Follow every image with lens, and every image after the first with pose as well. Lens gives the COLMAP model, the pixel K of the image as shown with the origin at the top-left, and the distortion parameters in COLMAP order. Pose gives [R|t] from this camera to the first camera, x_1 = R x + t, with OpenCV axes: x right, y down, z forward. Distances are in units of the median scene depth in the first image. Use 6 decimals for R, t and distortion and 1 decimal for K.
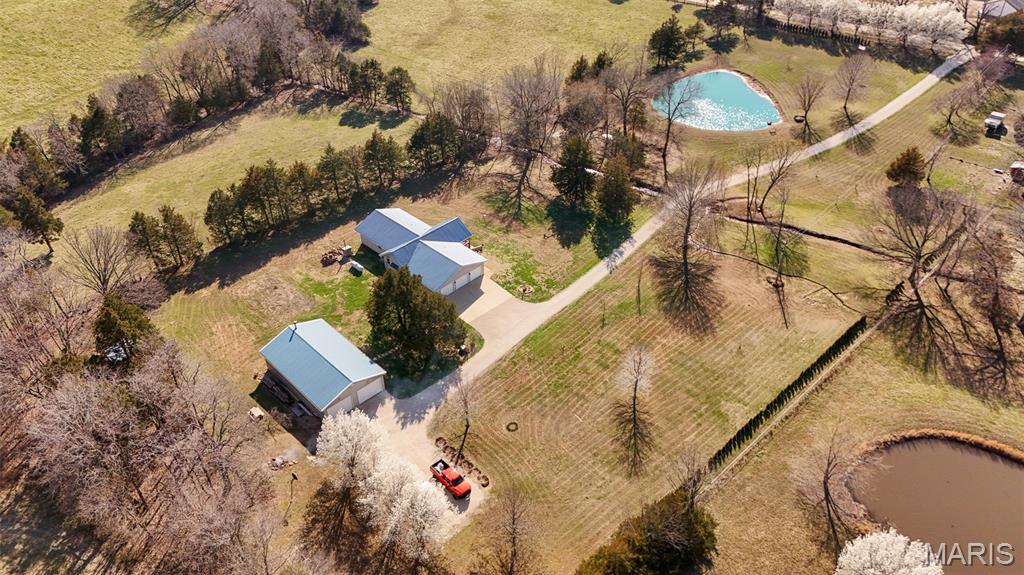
lens RADIAL K [[747.3, 0, 512.0], [0, 747.3, 287.5], [0, 0, 1]] dist [0.082636, -0.081970]
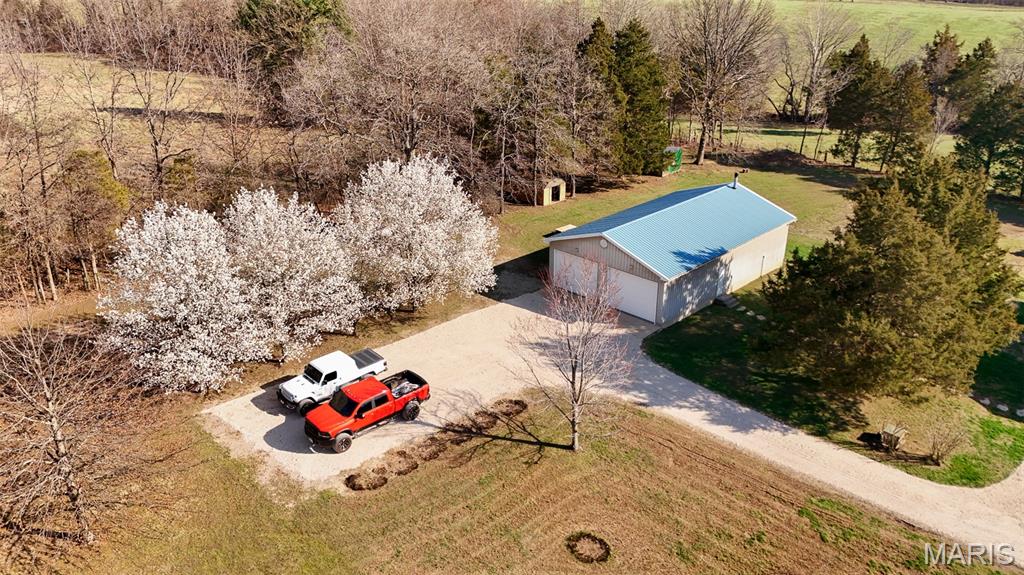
lens RADIAL K [[747.3, 0, 512.0], [0, 747.3, 287.5], [0, 0, 1]] dist [0.082636, -0.081970]
pose [[0.019153, 0.414227, -0.909972, 0.134210], [-0.607877, 0.727426, 0.318336, 0.020308], [0.793800, 0.547054, 0.265731, 0.485995]]
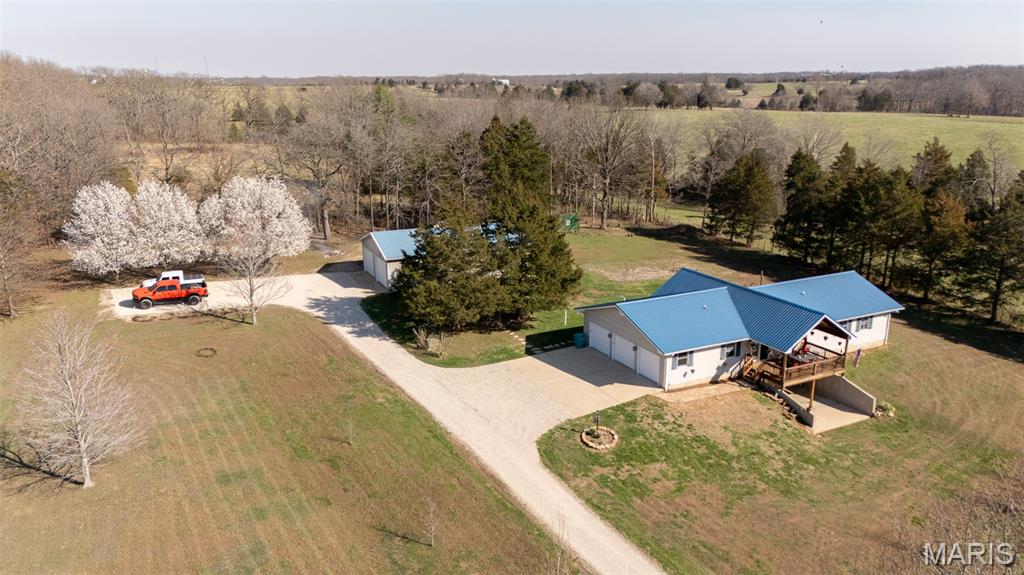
lens RADIAL K [[747.3, 0, 512.0], [0, 747.3, 287.5], [0, 0, 1]] dist [0.082636, -0.081970]
pose [[-0.315728, 0.265046, -0.911080, 0.262455], [-0.577859, 0.707879, 0.406185, -0.132549], [0.752592, 0.654720, -0.070338, 0.691059]]
